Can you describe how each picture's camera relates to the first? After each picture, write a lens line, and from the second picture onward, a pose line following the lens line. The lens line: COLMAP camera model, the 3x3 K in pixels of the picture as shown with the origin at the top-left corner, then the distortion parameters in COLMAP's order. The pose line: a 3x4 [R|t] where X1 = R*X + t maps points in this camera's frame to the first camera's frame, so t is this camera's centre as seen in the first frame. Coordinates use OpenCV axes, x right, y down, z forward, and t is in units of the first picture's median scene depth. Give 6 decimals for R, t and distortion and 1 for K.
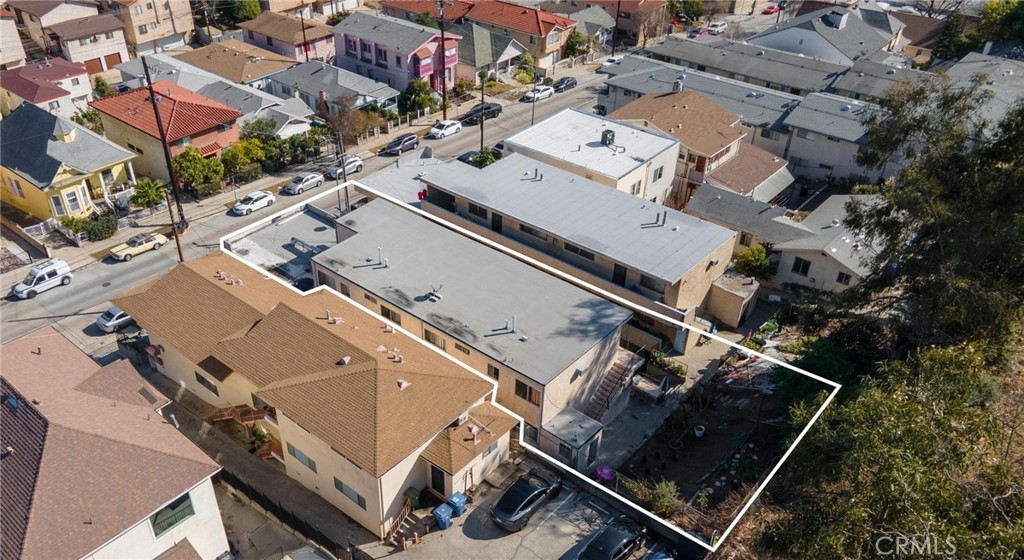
lens RADIAL K [[835.0, 0, 470.8], [0, 835.0, 330.0], [0, 0, 1]] dist [0.027862, -0.001148]
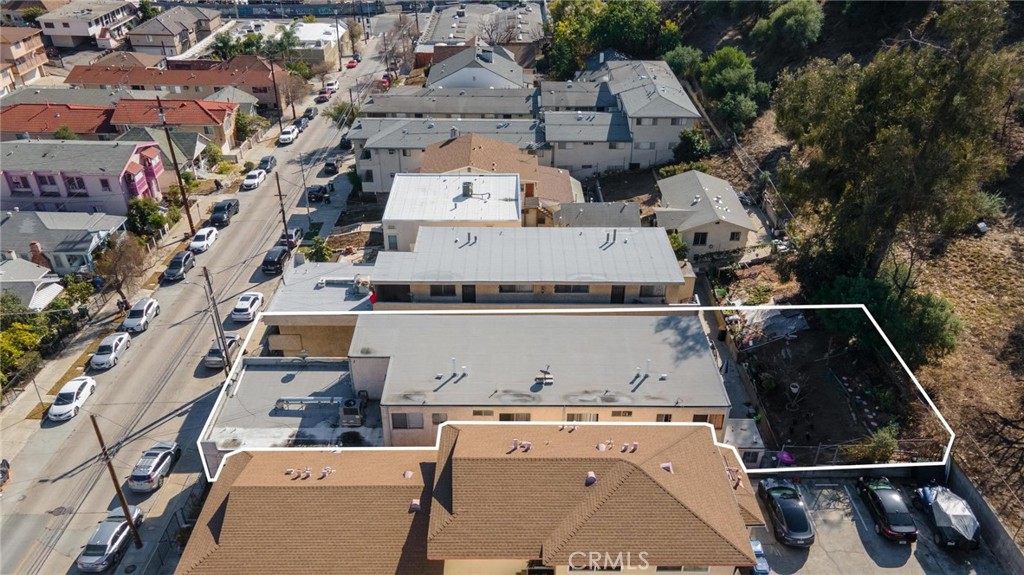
lens RADIAL K [[760.2, 0, 512.0], [0, 760.2, 287.5], [0, 0, 1]] dist [0.039377, 0.004803]
pose [[0.743759, -0.342917, 0.573786, -0.311853], [0.391677, 0.919161, 0.041621, -0.109990], [-0.541674, 0.193783, 0.817947, 0.177100]]
